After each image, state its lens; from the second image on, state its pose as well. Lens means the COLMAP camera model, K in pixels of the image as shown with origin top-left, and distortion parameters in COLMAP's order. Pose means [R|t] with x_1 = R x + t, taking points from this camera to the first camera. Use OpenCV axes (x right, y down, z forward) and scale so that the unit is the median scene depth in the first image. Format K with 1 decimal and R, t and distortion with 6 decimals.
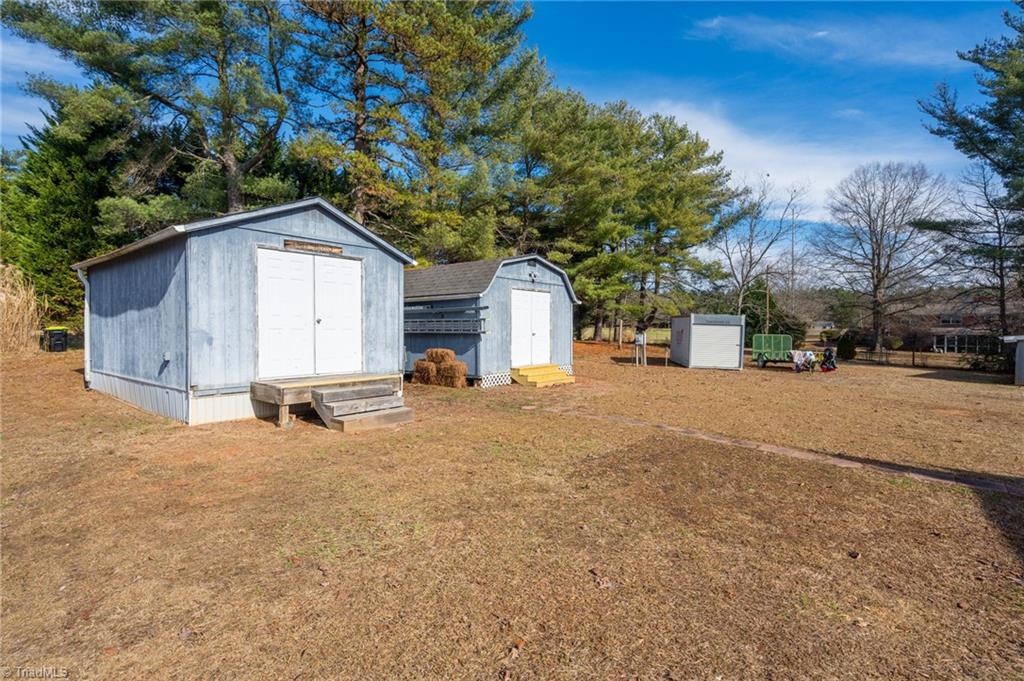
lens RADIAL K [[478.7, 0, 536.1], [0, 478.7, 335.5], [0, 0, 1]] dist [-0.000662, 0.000720]
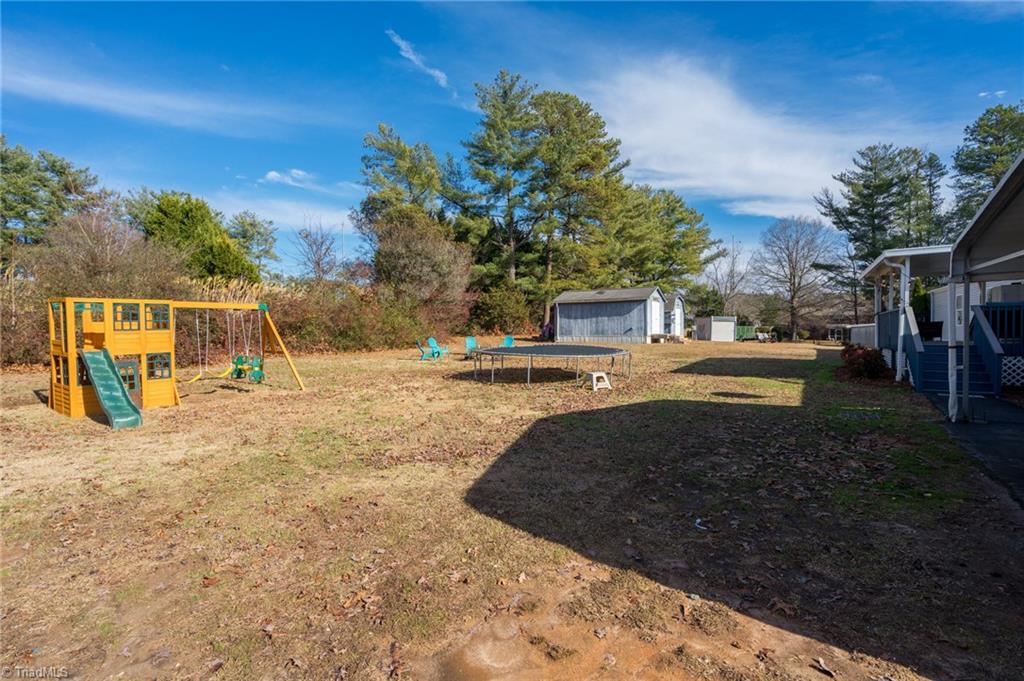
lens RADIAL K [[478.7, 0, 536.1], [0, 478.7, 335.5], [0, 0, 1]] dist [-0.000662, 0.000720]
pose [[0.992004, -0.007228, 0.126000, -0.298647], [0.007294, 0.999973, -0.000065, 0.014279], [-0.125996, 0.000984, 0.992030, -0.416532]]
